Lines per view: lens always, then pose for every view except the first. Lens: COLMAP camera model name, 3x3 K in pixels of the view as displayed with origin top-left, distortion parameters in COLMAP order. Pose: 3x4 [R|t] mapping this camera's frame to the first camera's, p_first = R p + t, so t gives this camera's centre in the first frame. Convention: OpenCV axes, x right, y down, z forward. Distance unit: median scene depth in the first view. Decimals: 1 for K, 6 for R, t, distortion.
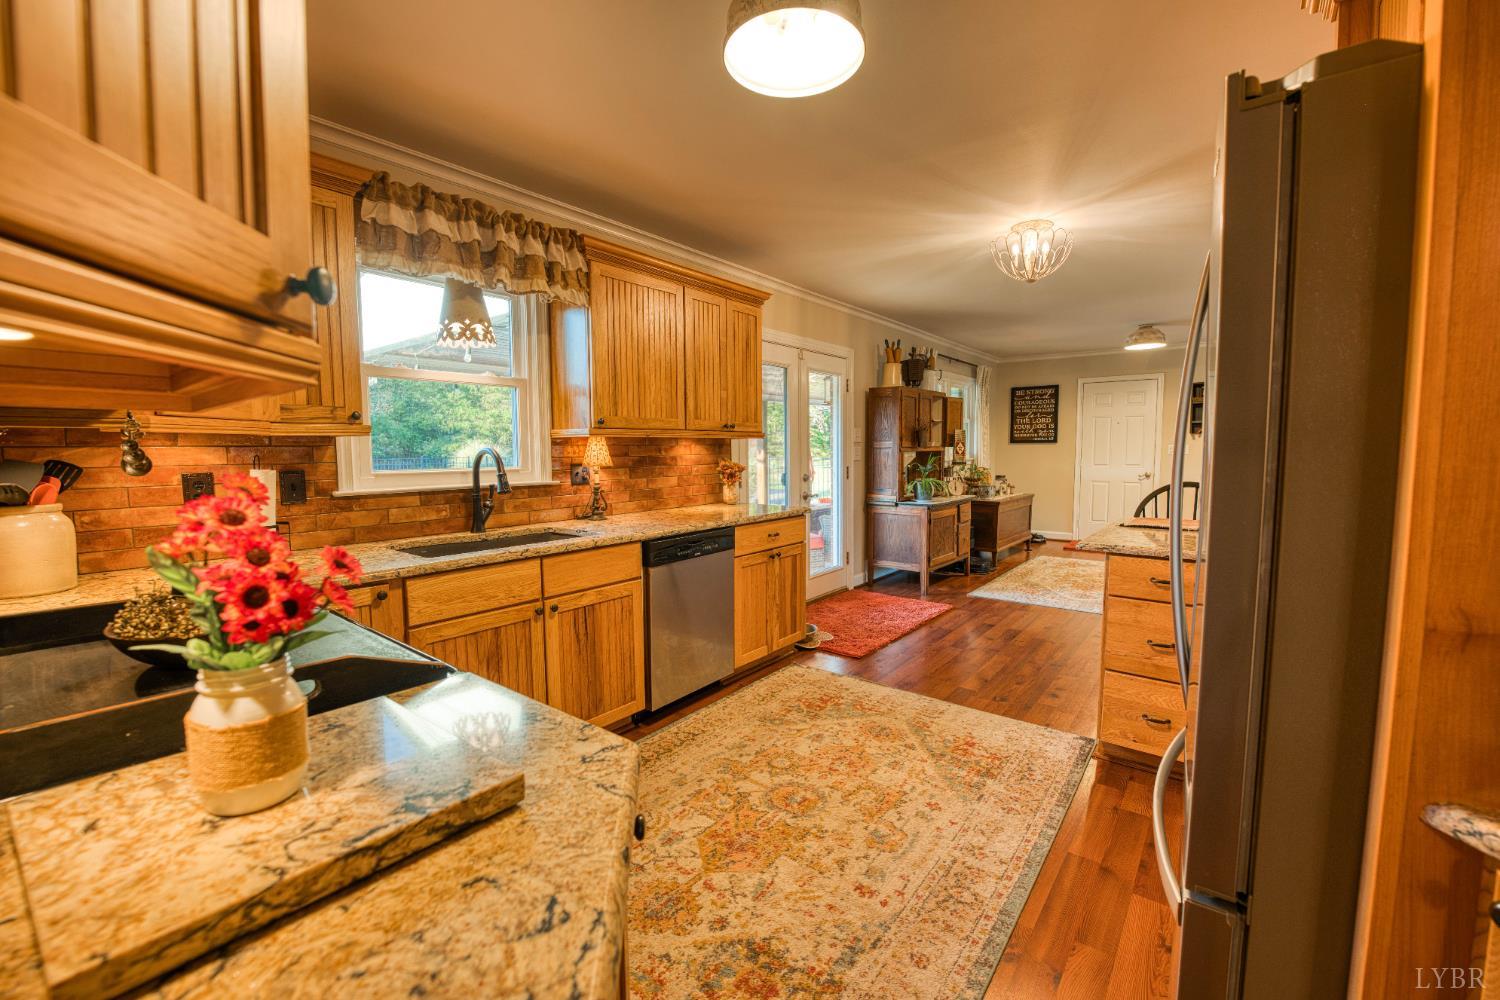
lens RADIAL K [[611.9, 0, 759.7], [0, 611.9, 495.0], [0, 0, 1]] dist [-0.023171, 0.001396]
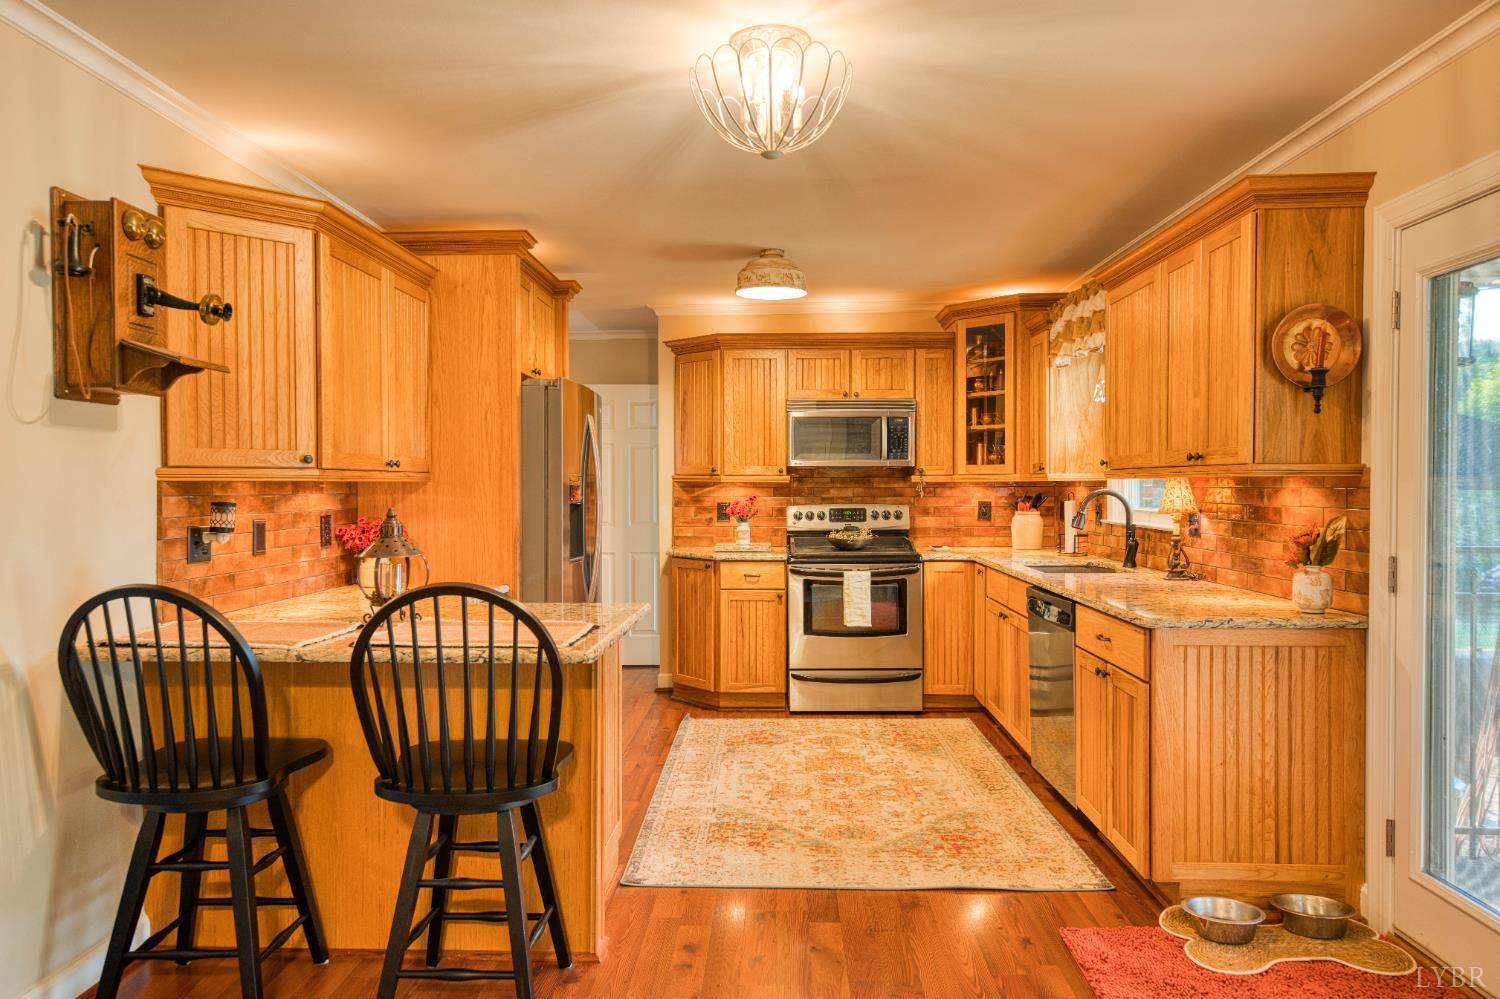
lens RADIAL K [[985.1, 0, 741.0], [0, 985.1, 497.6], [0, 0, 1]] dist [0.028313, 0.001066]
pose [[-0.810637, 0.016011, -0.585331, 1.156931], [-0.037332, 0.996179, 0.078951, -0.179452], [0.584358, 0.085852, -0.806942, 2.055578]]
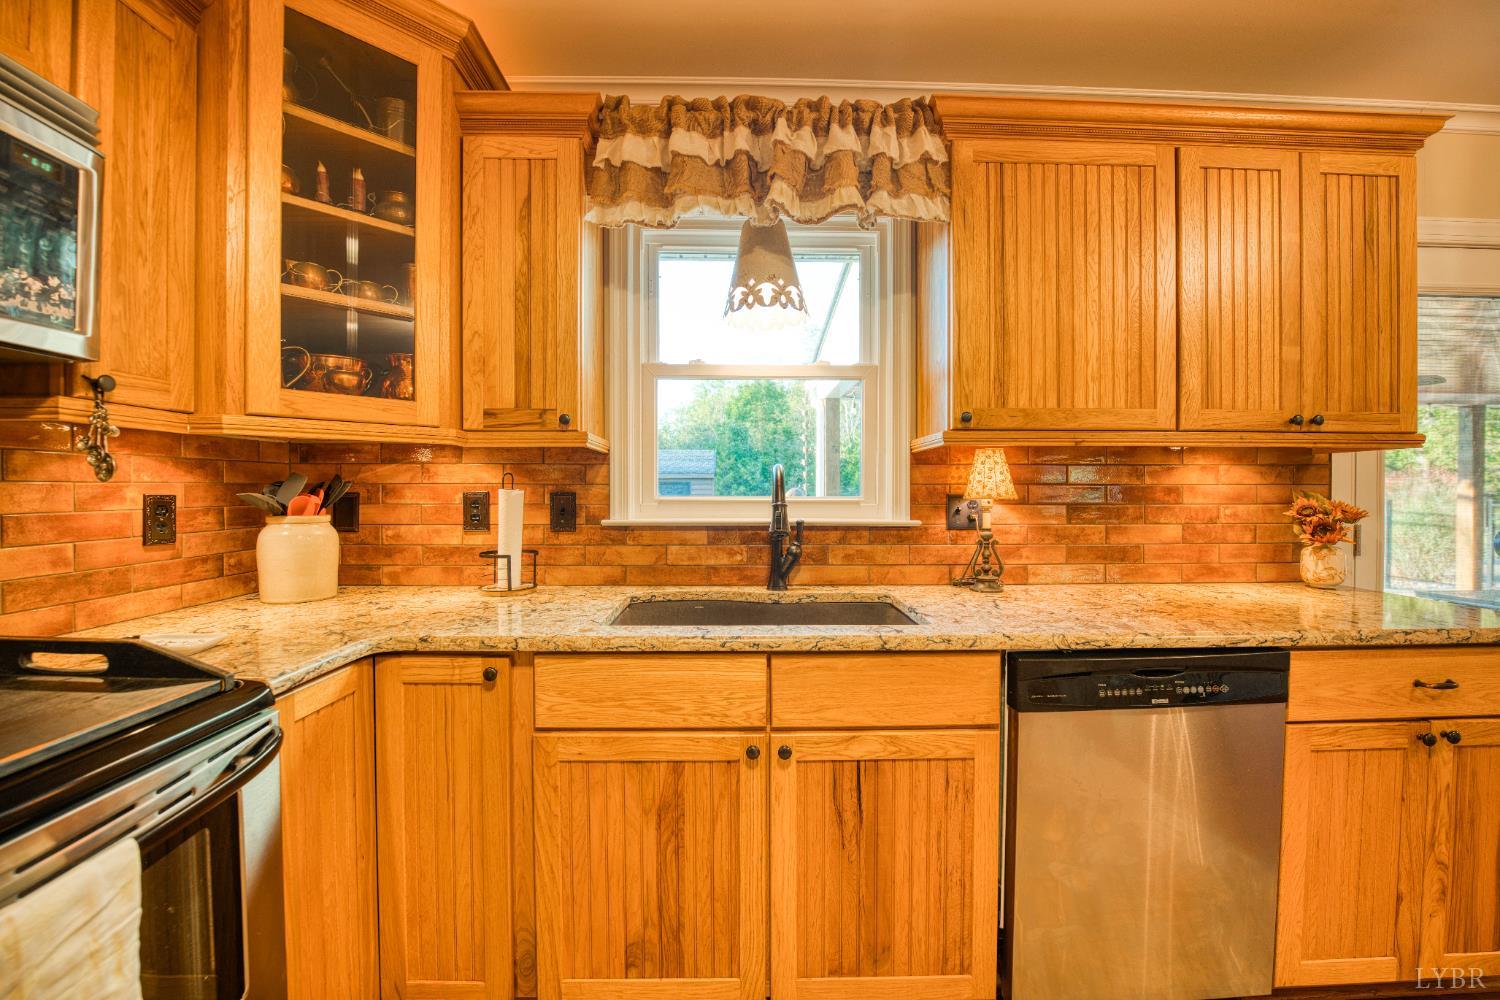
lens RADIAL K [[611.9, 0, 748.2], [0, 611.9, 496.2], [0, 0, 1]] dist [-0.023171, 0.001396]
pose [[0.626827, 0.014754, -0.779019, 0.055492], [-0.064059, 0.997412, -0.032654, -0.019706], [0.776520, 0.070372, 0.626150, 0.548691]]
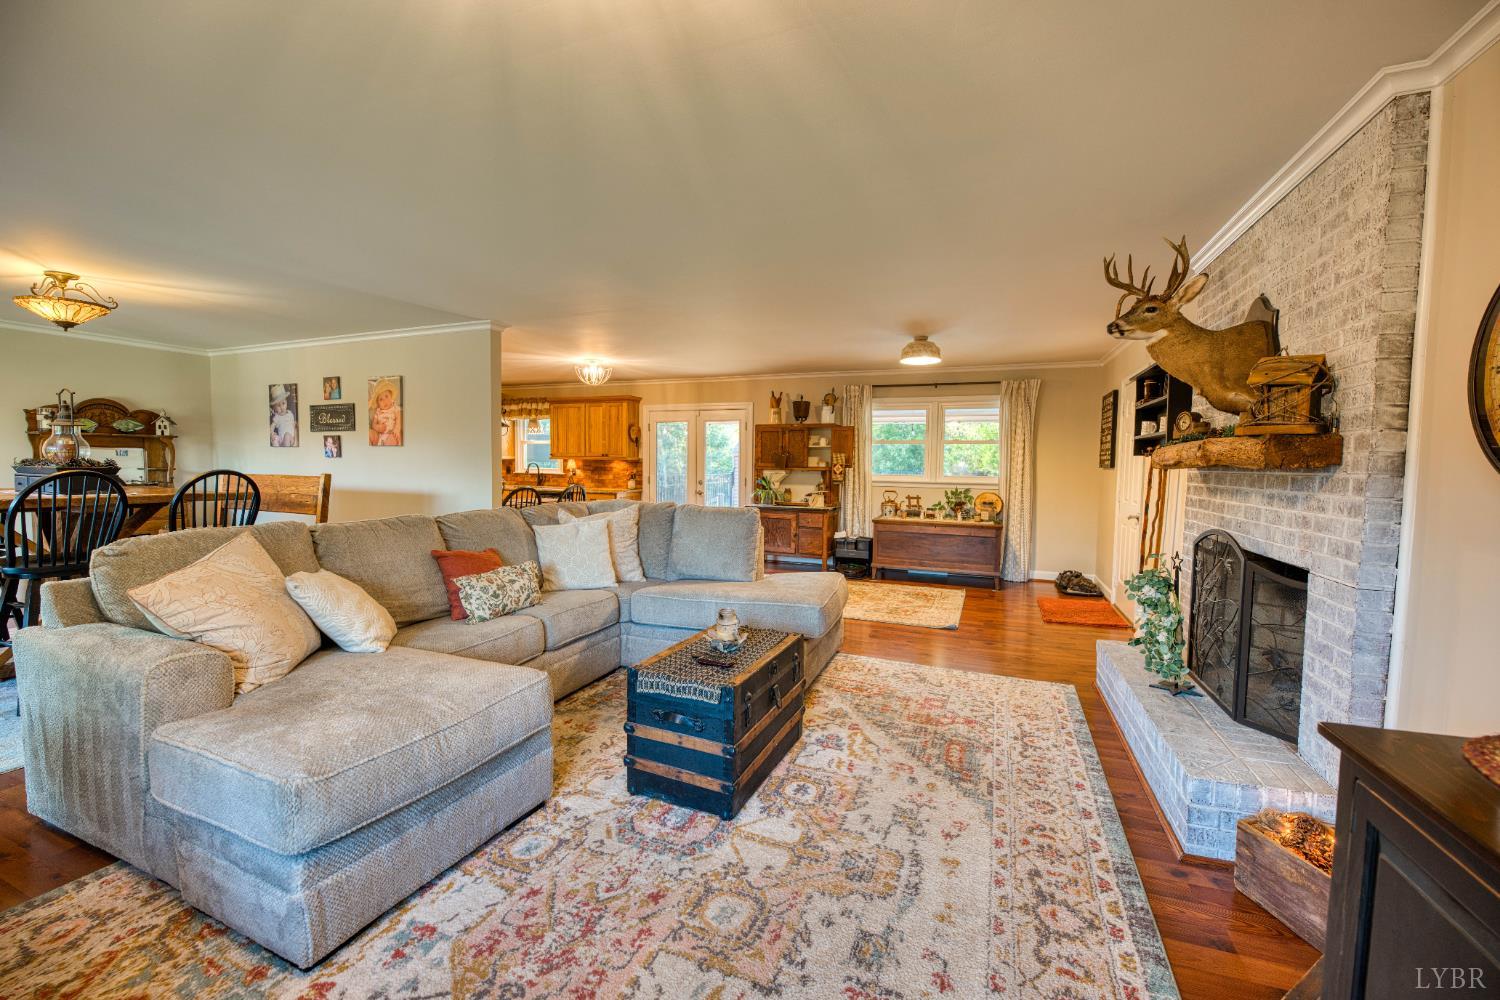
lens RADIAL K [[611.9, 0, 755.1], [0, 611.9, 497.7], [0, 0, 1]] dist [-0.023171, 0.001396]
pose [[0.284854, 0.066694, -0.956248, 3.387923], [-0.090082, 0.995024, 0.042565, -0.139501], [0.954329, 0.074016, 0.289445, 1.215028]]
